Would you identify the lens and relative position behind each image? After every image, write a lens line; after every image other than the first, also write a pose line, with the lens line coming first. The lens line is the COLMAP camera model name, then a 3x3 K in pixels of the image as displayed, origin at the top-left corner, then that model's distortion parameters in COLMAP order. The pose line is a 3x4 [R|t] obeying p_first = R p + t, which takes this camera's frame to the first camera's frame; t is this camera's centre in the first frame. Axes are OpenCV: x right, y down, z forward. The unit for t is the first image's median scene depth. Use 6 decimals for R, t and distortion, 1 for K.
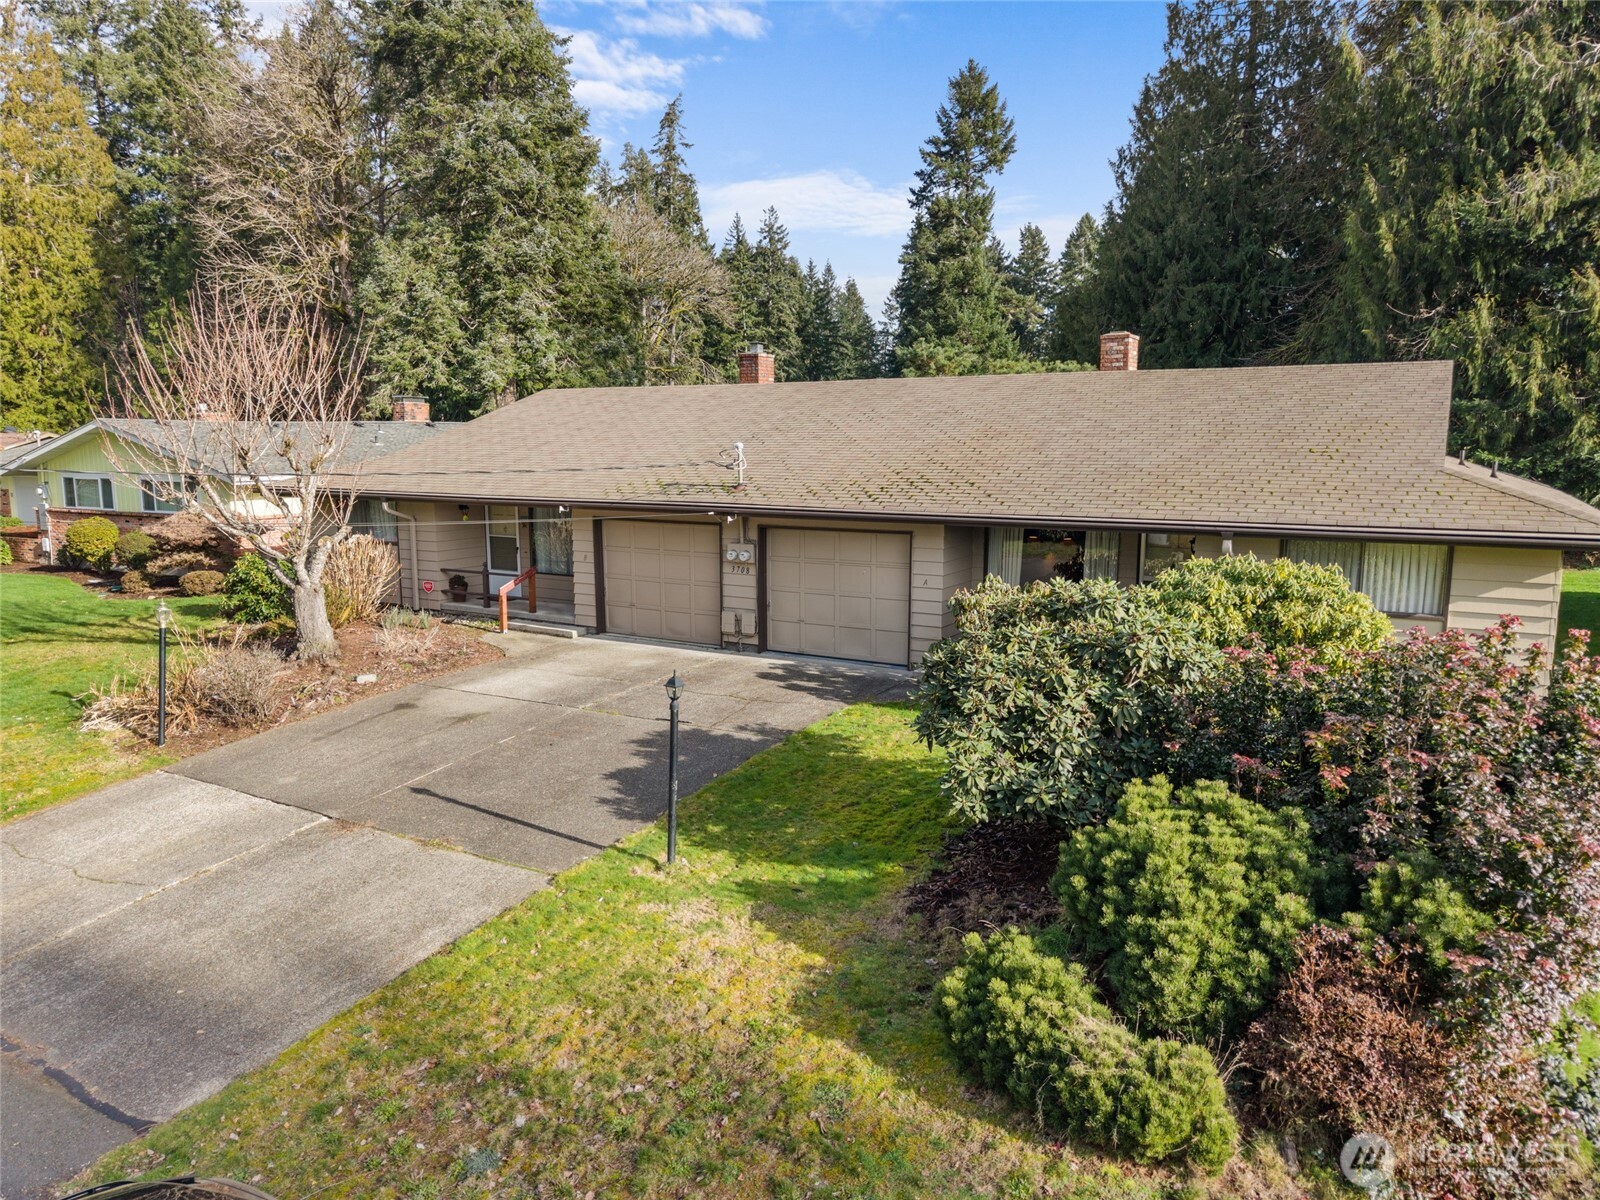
lens RADIAL K [[1100.4, 0, 795.9], [0, 1100.4, 594.8], [0, 0, 1]] dist [0.026799, -0.028340]
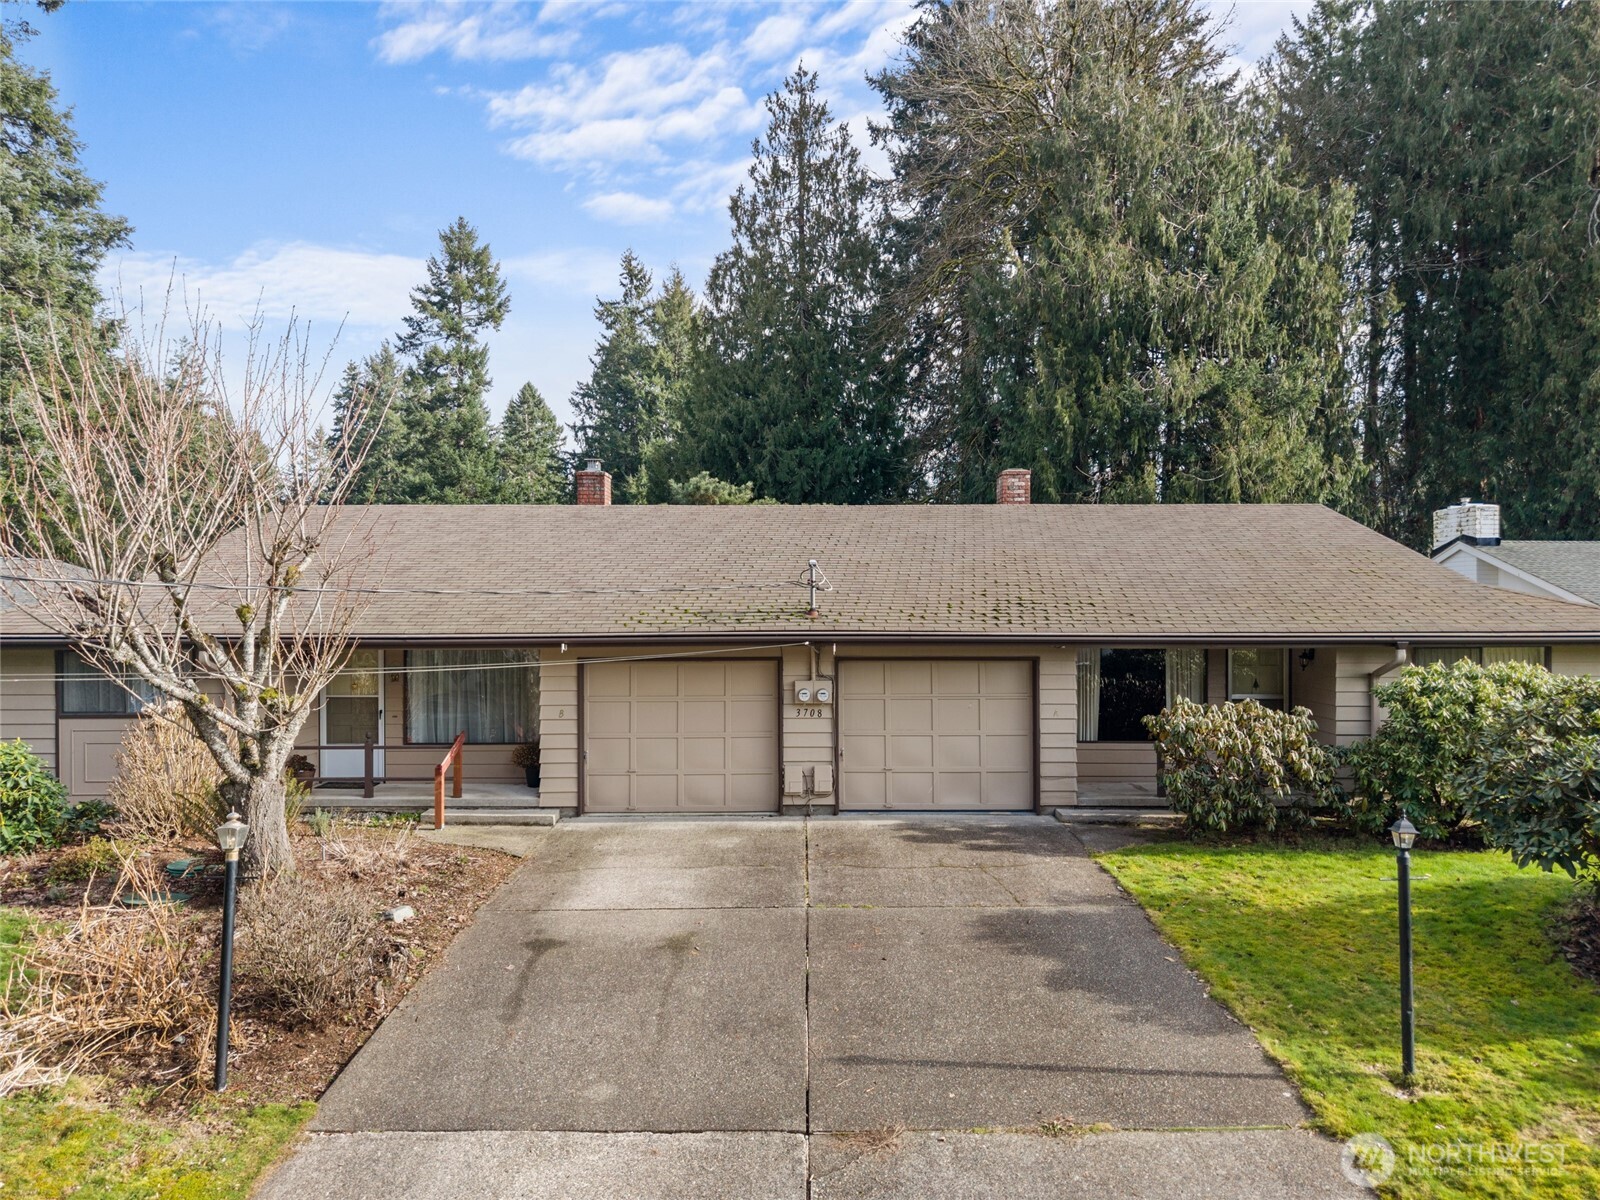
lens RADIAL K [[1100.4, 0, 795.9], [0, 1100.4, 594.8], [0, 0, 1]] dist [0.026799, -0.028340]
pose [[0.857149, 0.002772, 0.515061, -0.436864], [0.073359, 0.989134, -0.127404, -0.005696], [-0.509818, 0.146989, 0.847632, 0.274175]]
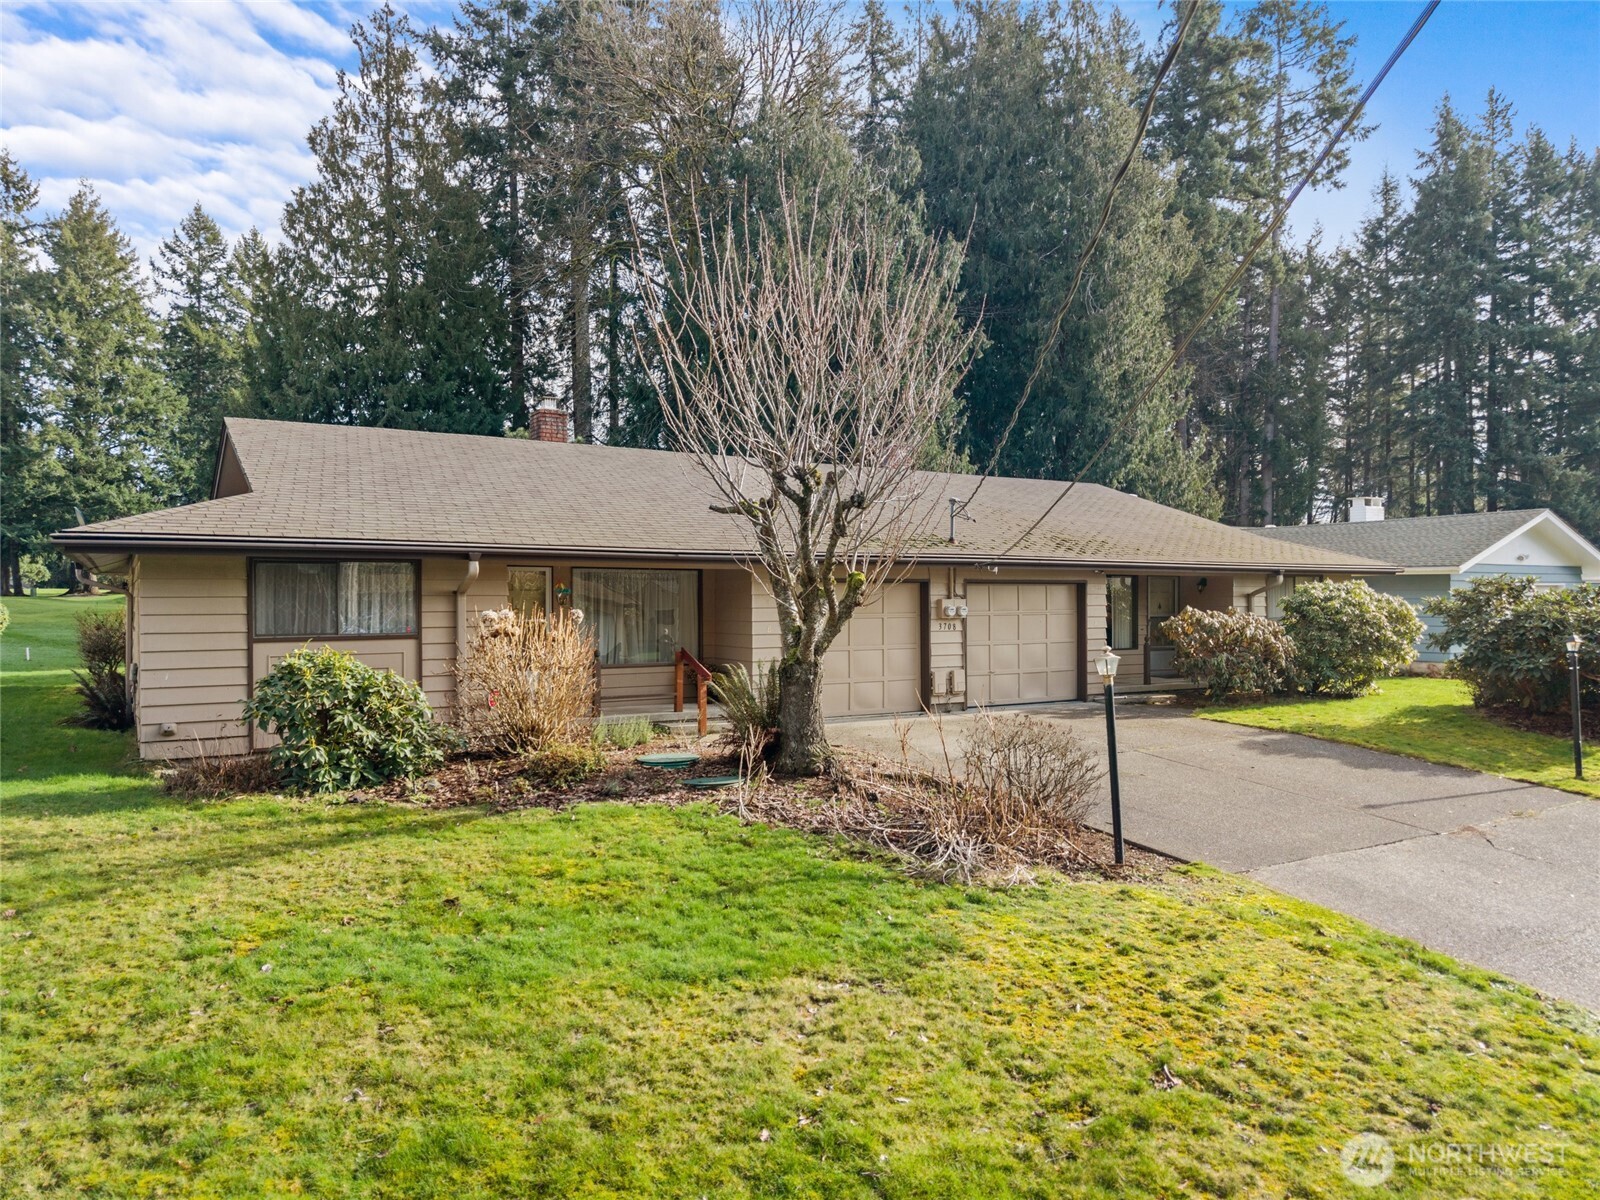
lens RADIAL K [[1100.4, 0, 795.9], [0, 1100.4, 594.8], [0, 0, 1]] dist [0.026799, -0.028340]
pose [[0.463212, 0.001549, 0.886246, -0.887966], [0.125128, 0.989867, -0.067131, -0.001749], [-0.877370, 0.141990, 0.458324, 0.608655]]
